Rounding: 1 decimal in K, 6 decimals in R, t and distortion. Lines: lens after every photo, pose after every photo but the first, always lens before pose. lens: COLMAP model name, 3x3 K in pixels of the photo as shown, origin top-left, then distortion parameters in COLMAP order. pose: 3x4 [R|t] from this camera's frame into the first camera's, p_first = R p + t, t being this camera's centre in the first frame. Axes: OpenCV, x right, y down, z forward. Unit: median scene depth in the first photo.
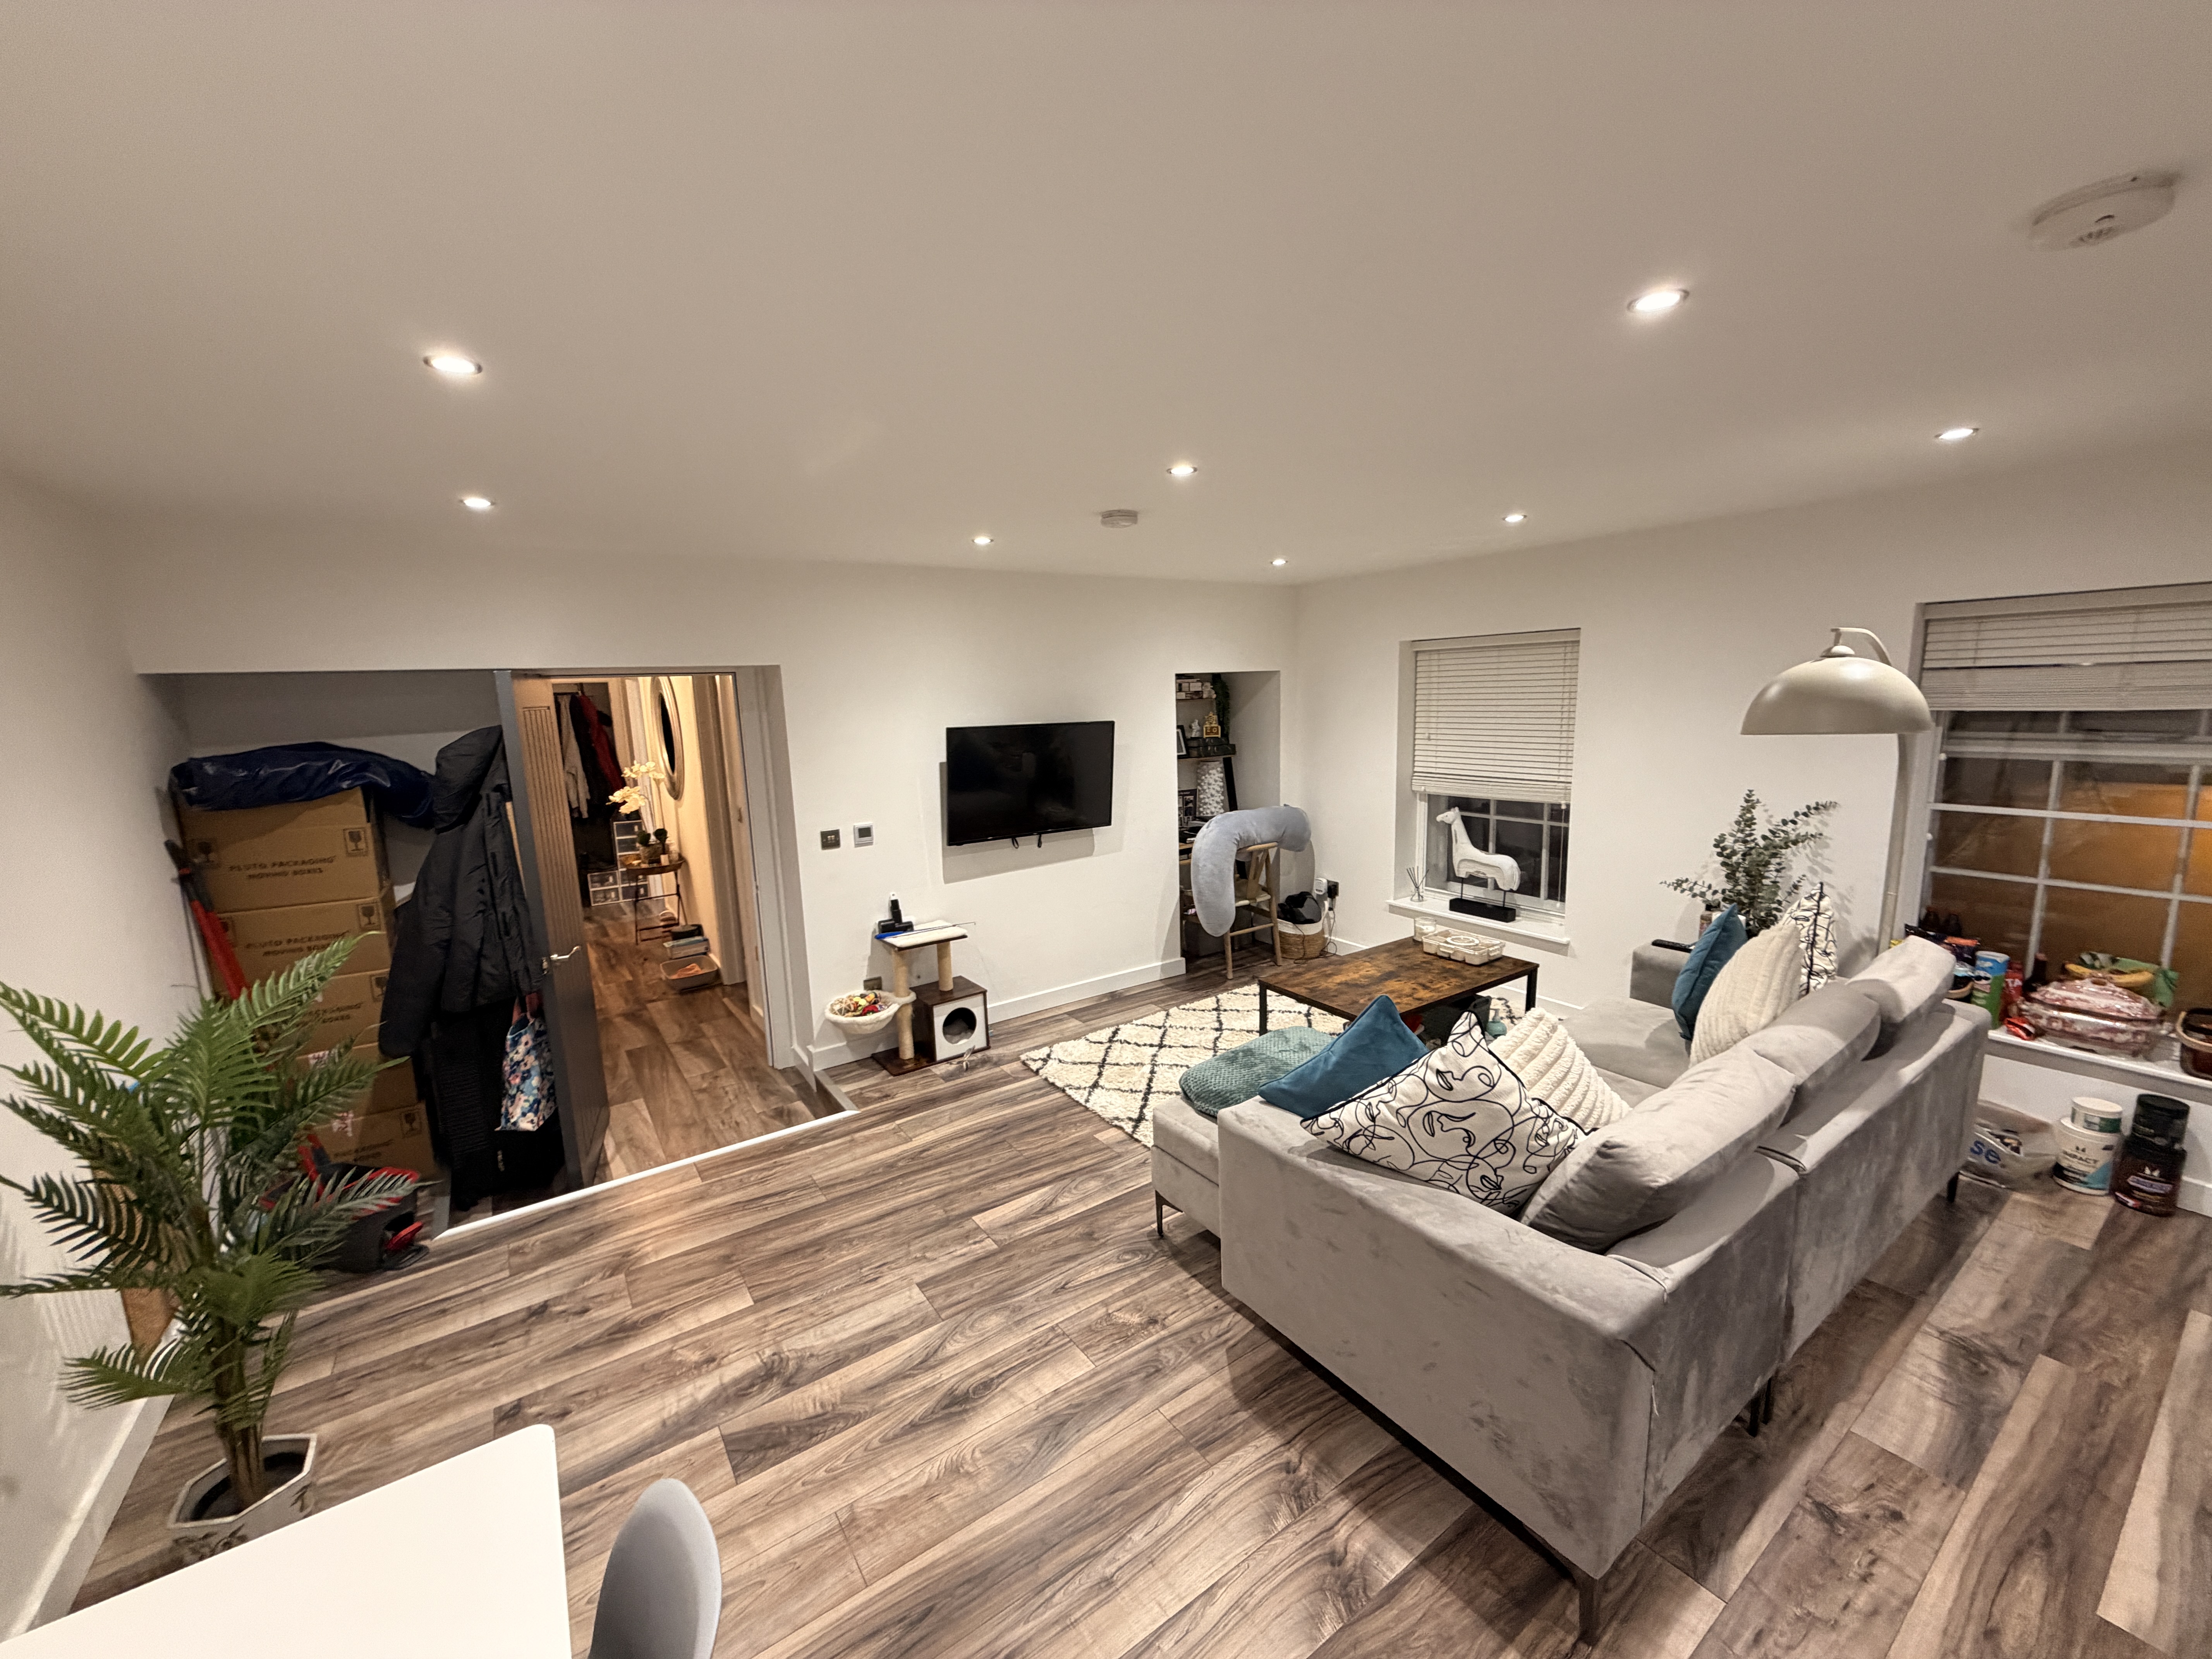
lens RADIAL K [[876.3, 0, 1099.3], [0, 876.3, 831.0], [0, 0, 1]] dist [0.001100, 0.000121]
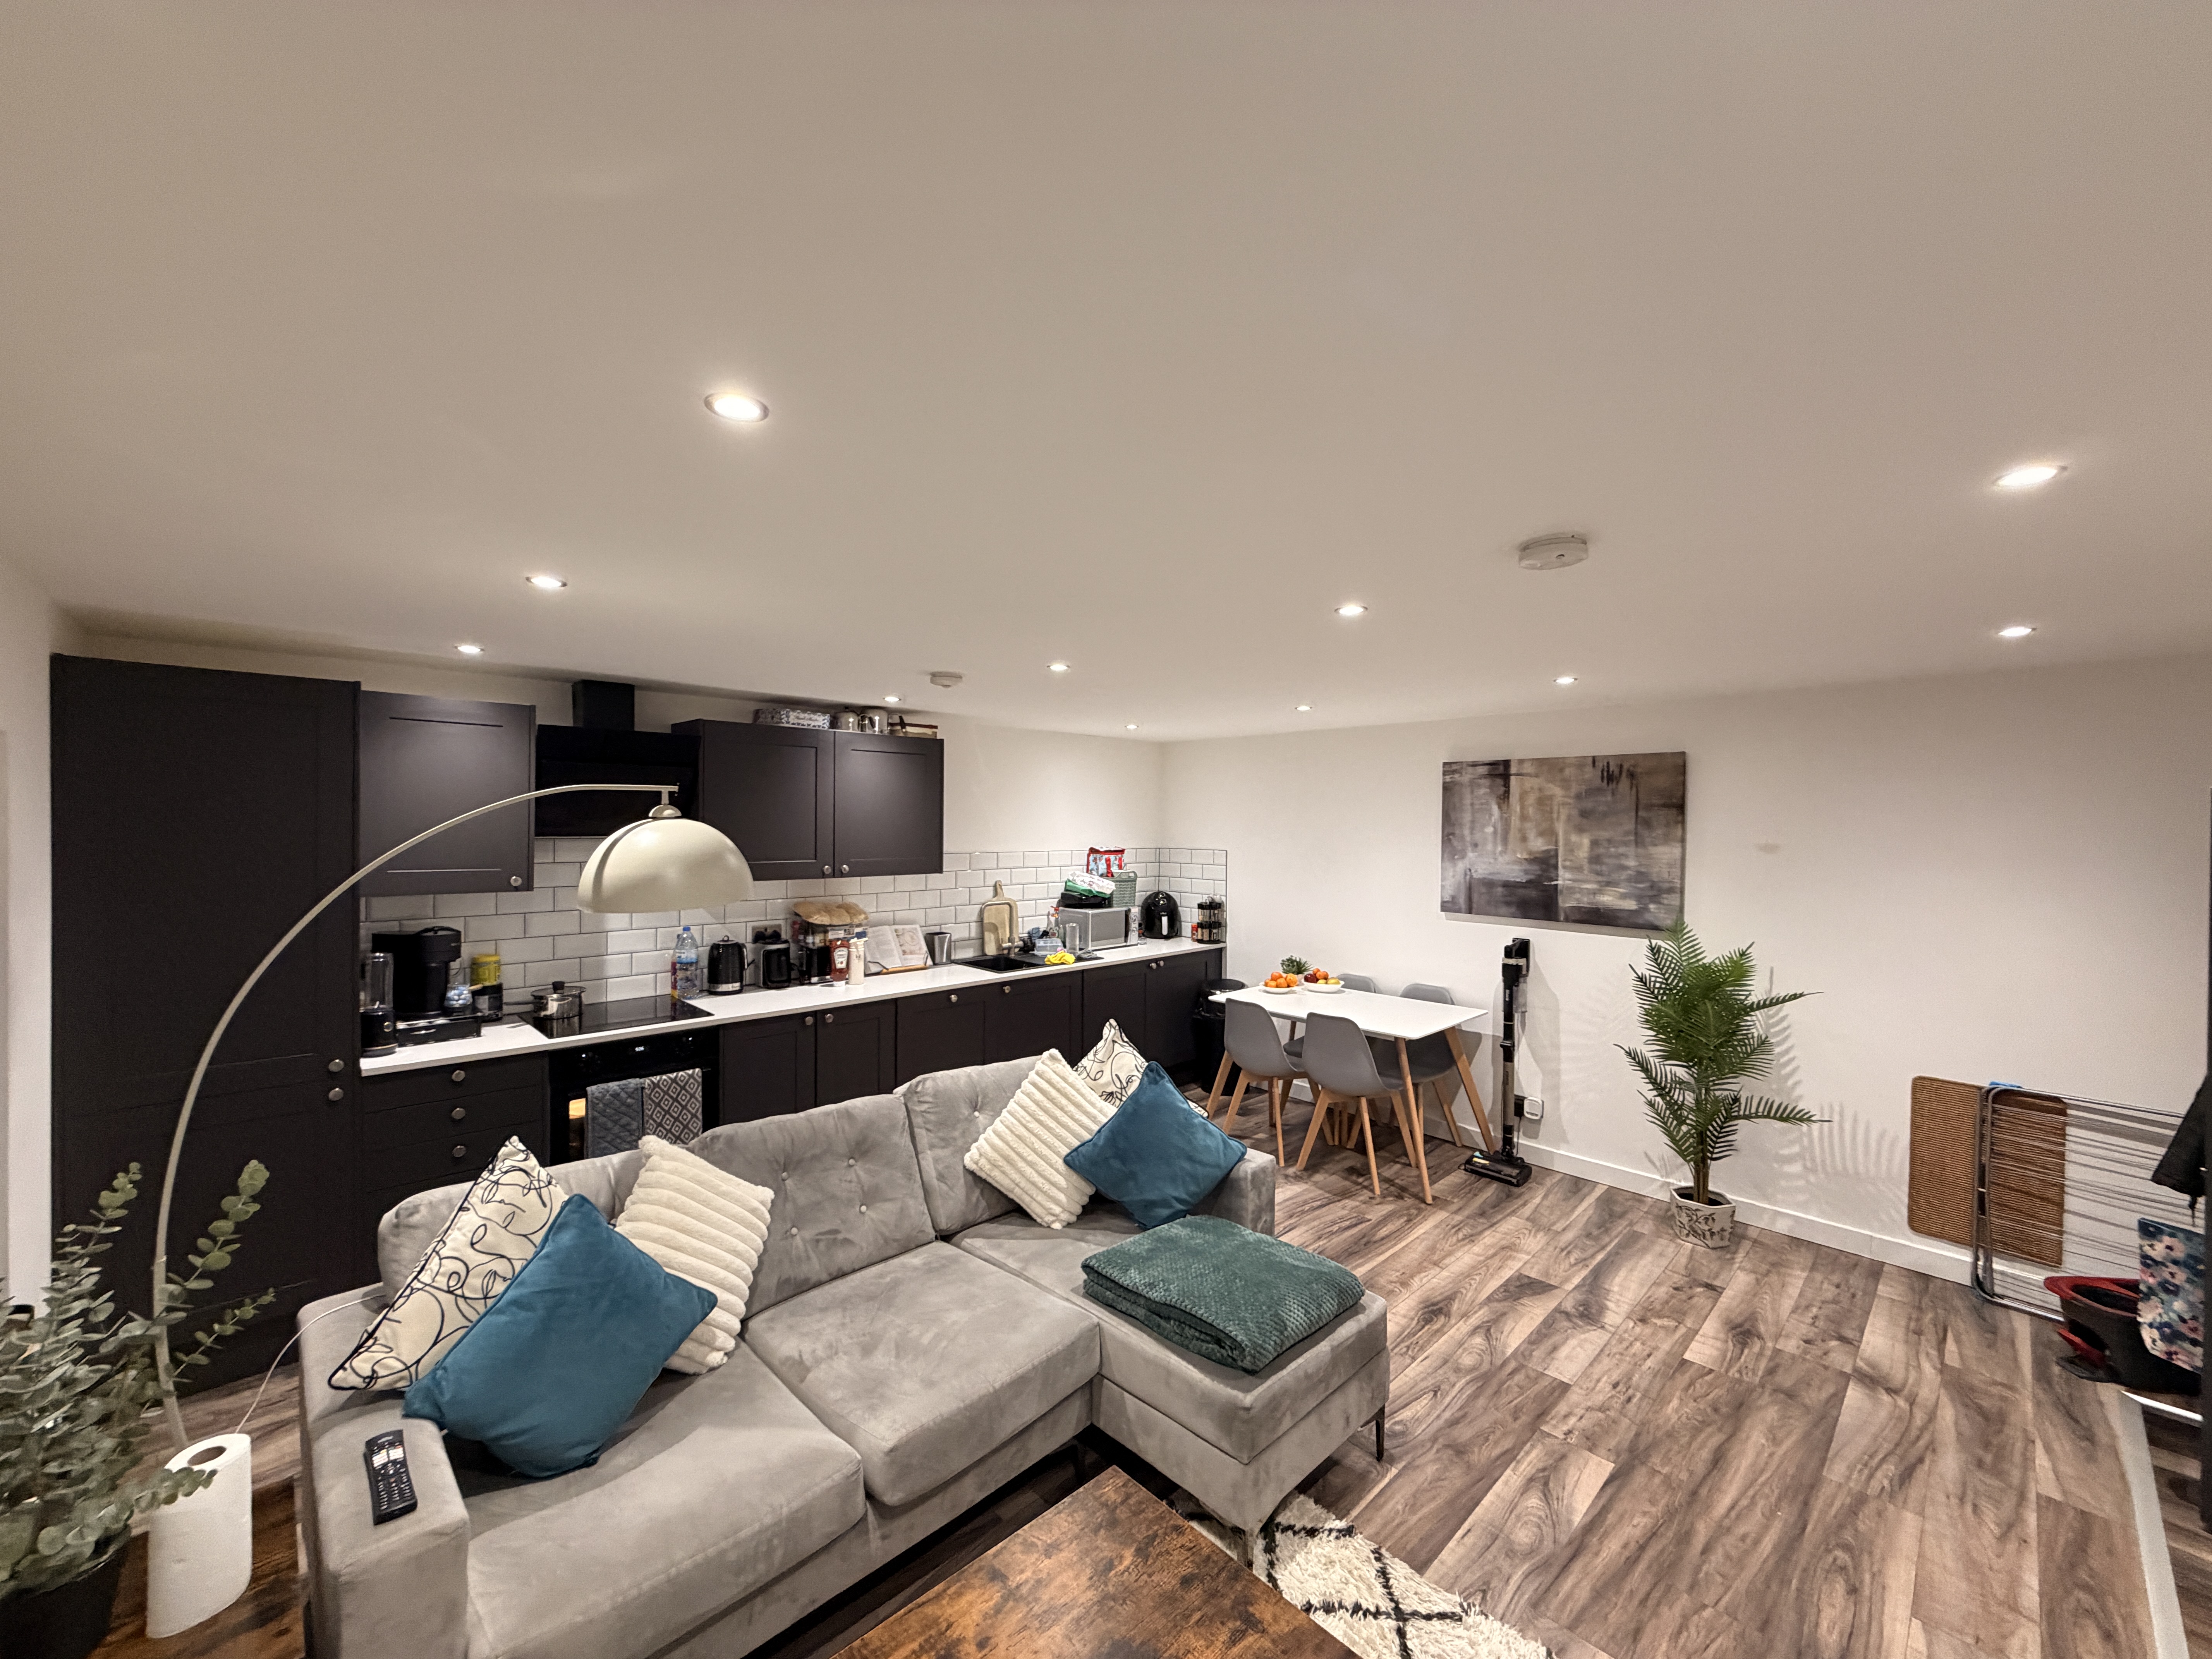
lens RADIAL K [[876.3, 0, 1096.4], [0, 876.3, 826.3], [0, 0, 1]] dist [0.001100, 0.000121]
pose [[-0.987141, 0.029573, -0.157091, 0.445922], [0.002573, 0.985549, 0.169368, -0.287556], [0.159830, 0.166786, -0.972953, 1.632325]]
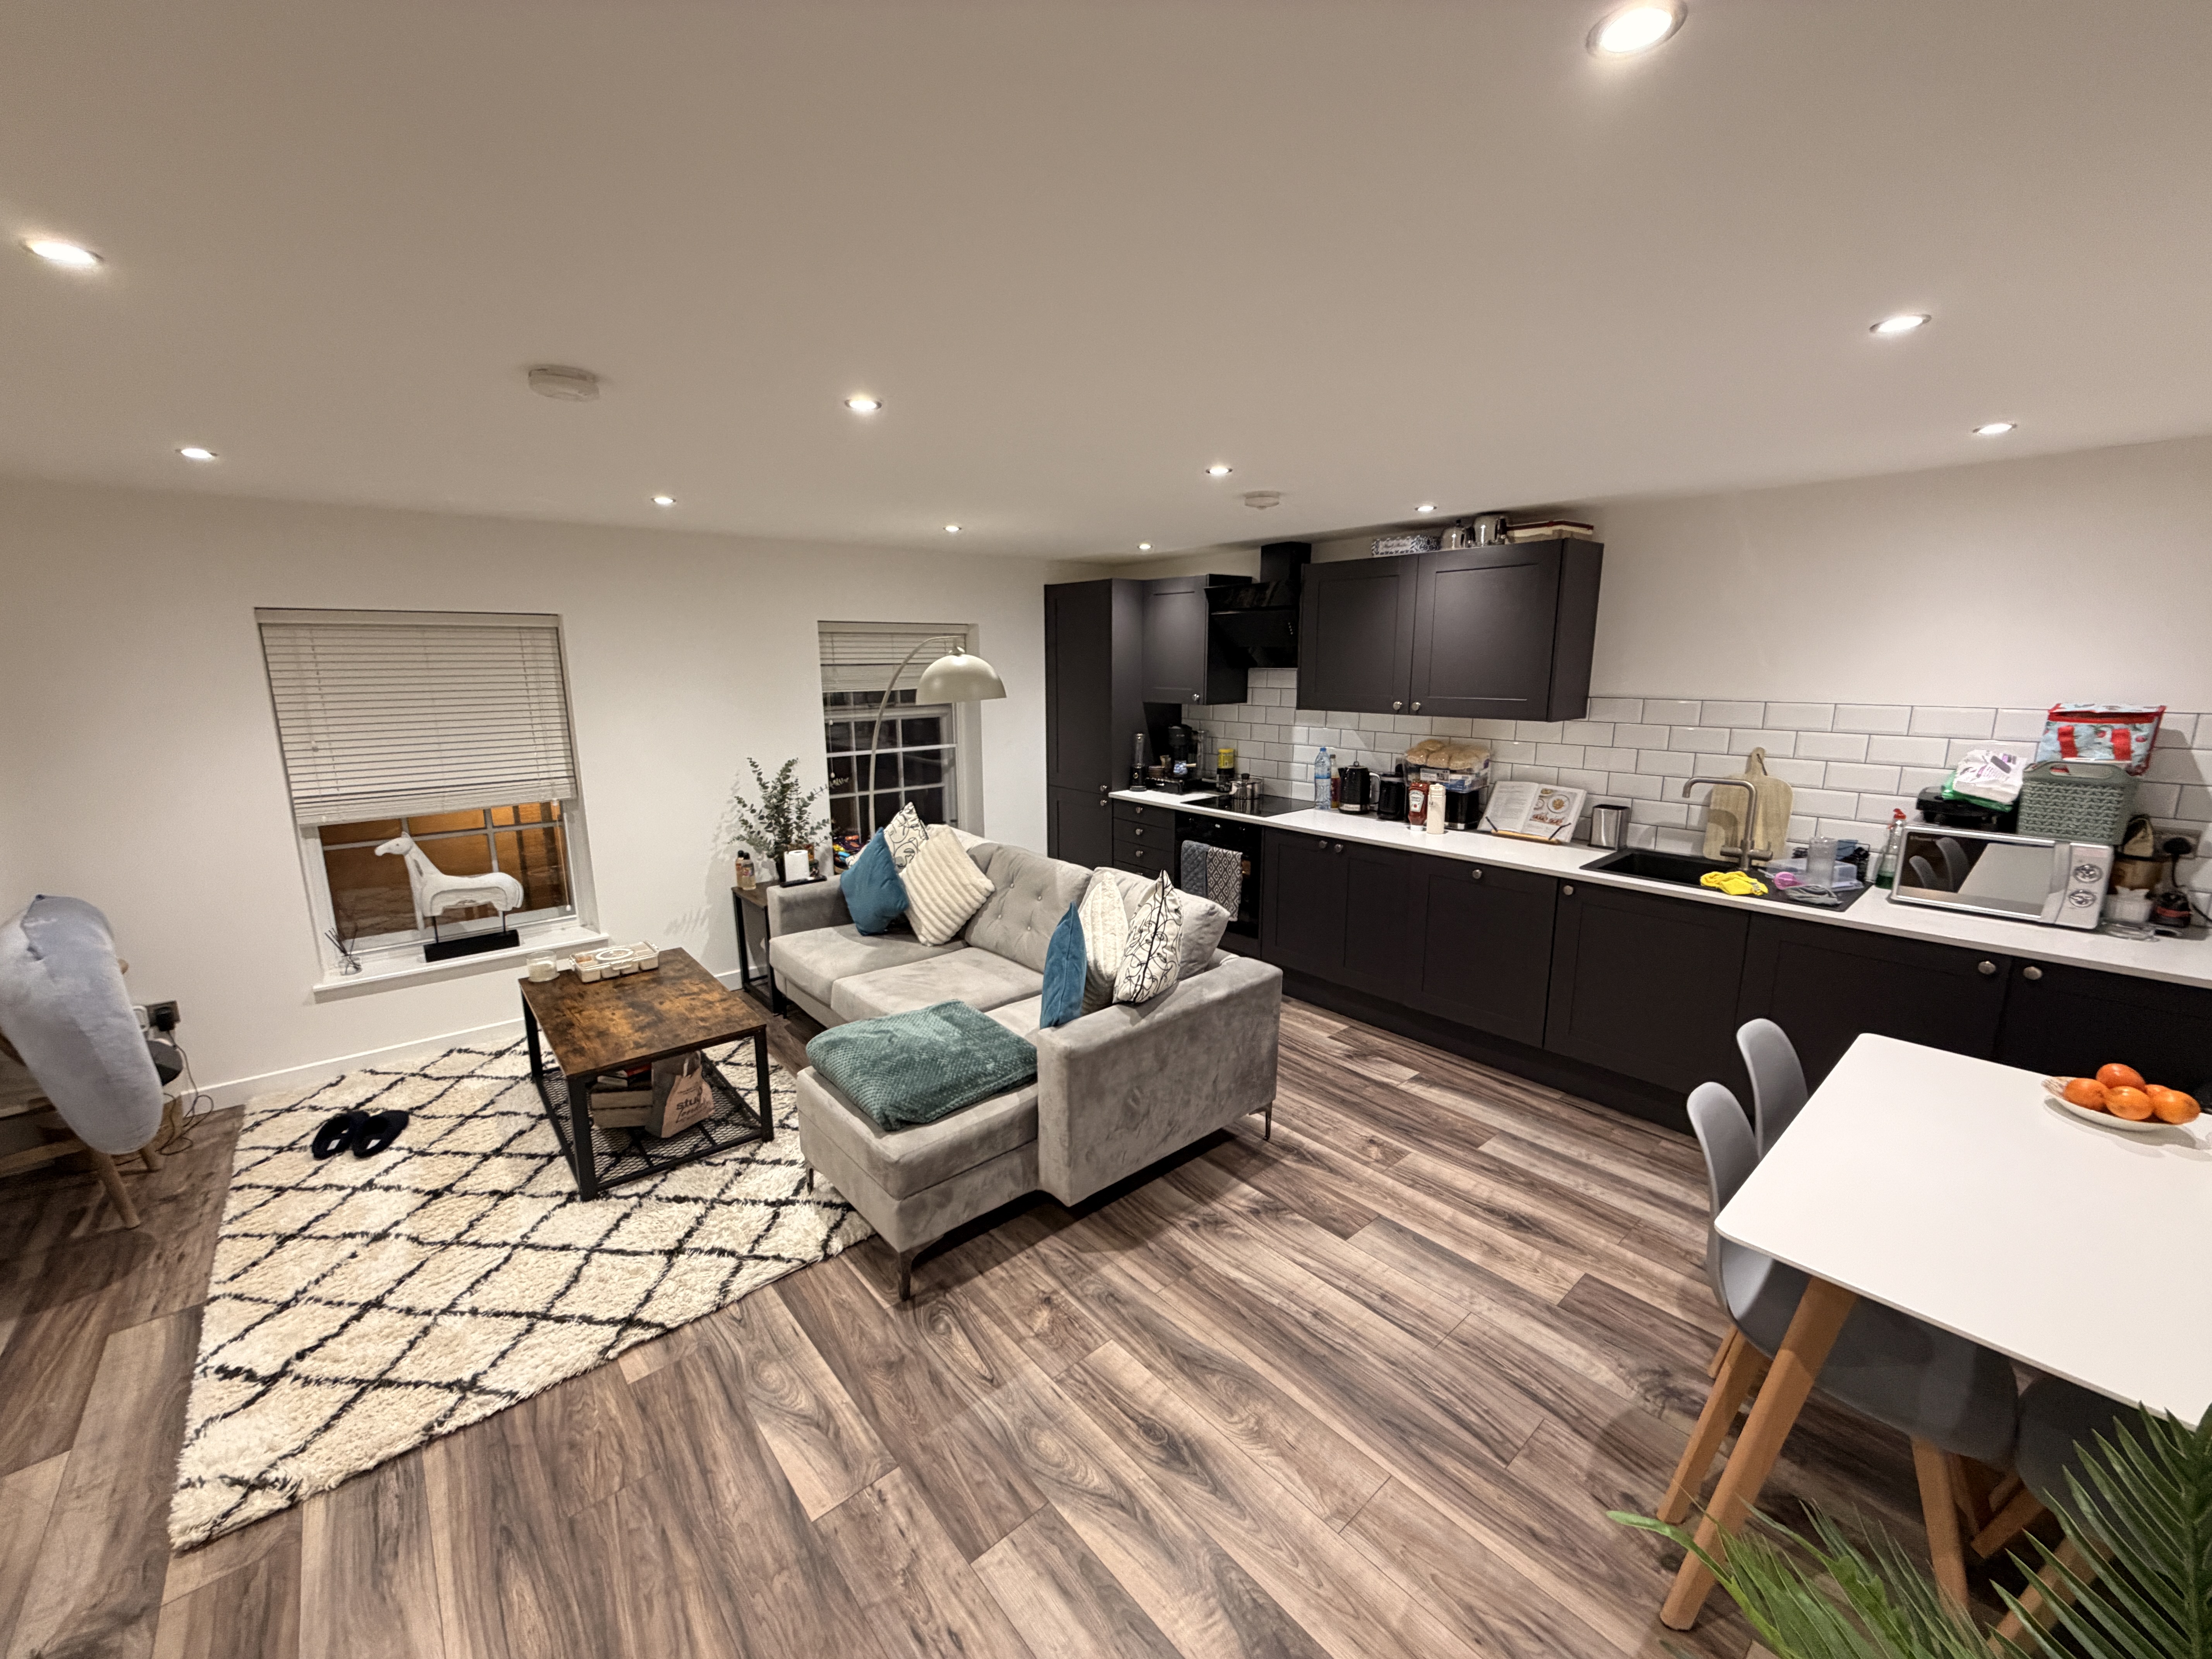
lens RADIAL K [[876.3, 0, 1094.1], [0, 876.3, 828.2], [0, 0, 1]] dist [0.001100, 0.000121]
pose [[-0.103097, -0.154305, 0.982630, -0.697910], [0.168201, 0.970962, 0.170120, -0.100109], [-0.980347, 0.182818, -0.074149, 0.770471]]
